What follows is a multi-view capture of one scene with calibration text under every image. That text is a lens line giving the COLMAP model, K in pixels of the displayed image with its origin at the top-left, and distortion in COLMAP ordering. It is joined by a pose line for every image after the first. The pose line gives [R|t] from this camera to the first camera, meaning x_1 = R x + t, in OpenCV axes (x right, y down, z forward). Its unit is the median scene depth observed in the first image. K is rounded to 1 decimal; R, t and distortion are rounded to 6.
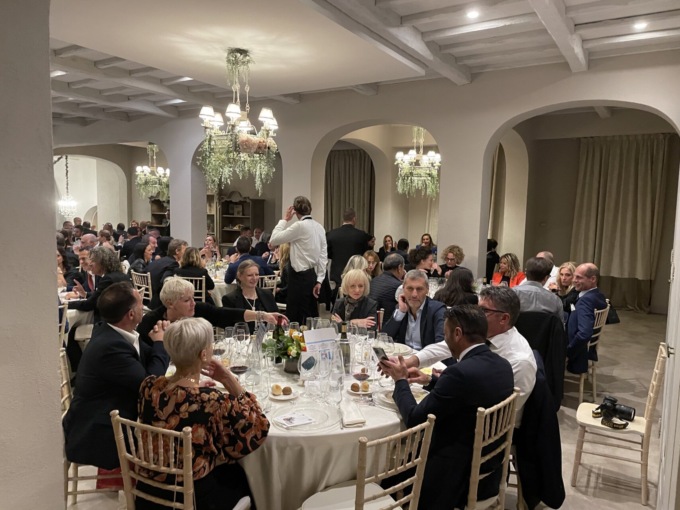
lens RADIAL K [[515.3, 0, 337.8], [0, 515.3, 254.6], [0, 0, 1]] dist [0.067629, -0.072521]
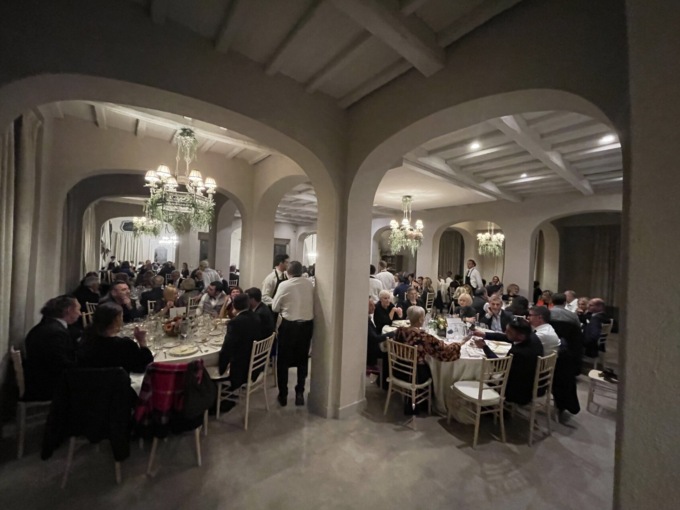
lens RADIAL K [[273.4, 0, 338.3], [0, 273.4, 251.3], [0, 0, 1]] dist [-0.004853, 0.000628]
pose [[0.943094, 0.014858, -0.332194, -0.069247], [-0.050686, 0.993751, -0.099450, -0.005626], [0.328640, 0.110628, 0.937954, -0.220003]]
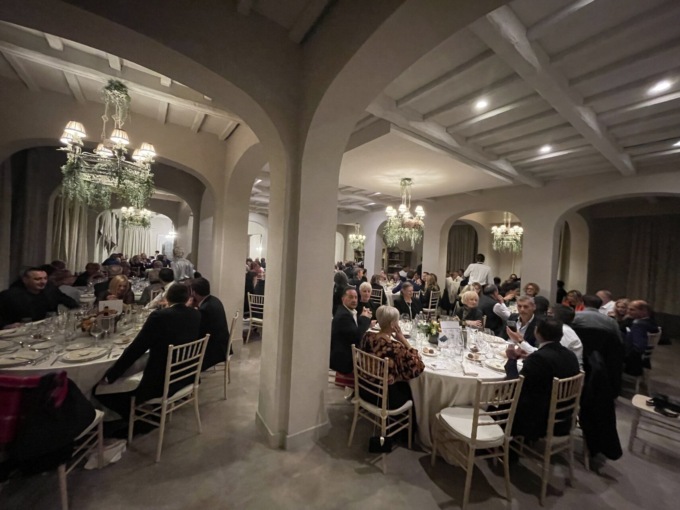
lens RADIAL K [[273.4, 0, 337.0], [0, 273.4, 252.0], [0, 0, 1]] dist [-0.004853, 0.000628]
pose [[0.921851, 0.026632, -0.386628, -0.019586], [-0.066441, 0.993726, -0.089966, 0.006118], [0.381806, 0.108623, 0.917837, -0.050644]]
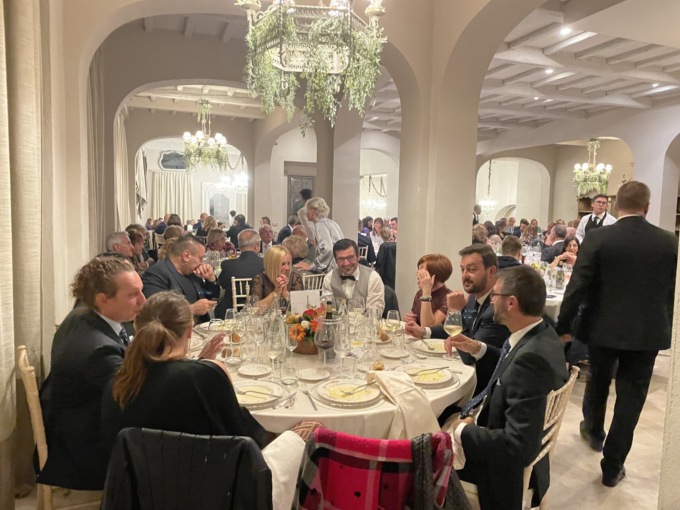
lens RADIAL K [[515.3, 0, 342.9], [0, 515.3, 241.7], [0, 0, 1]] dist [0.067629, -0.072521]
pose [[0.786073, 0.042725, -0.616656, -0.281347], [-0.060440, 0.998141, -0.007889, 0.033252], [0.615172, 0.043472, 0.787193, -0.129202]]
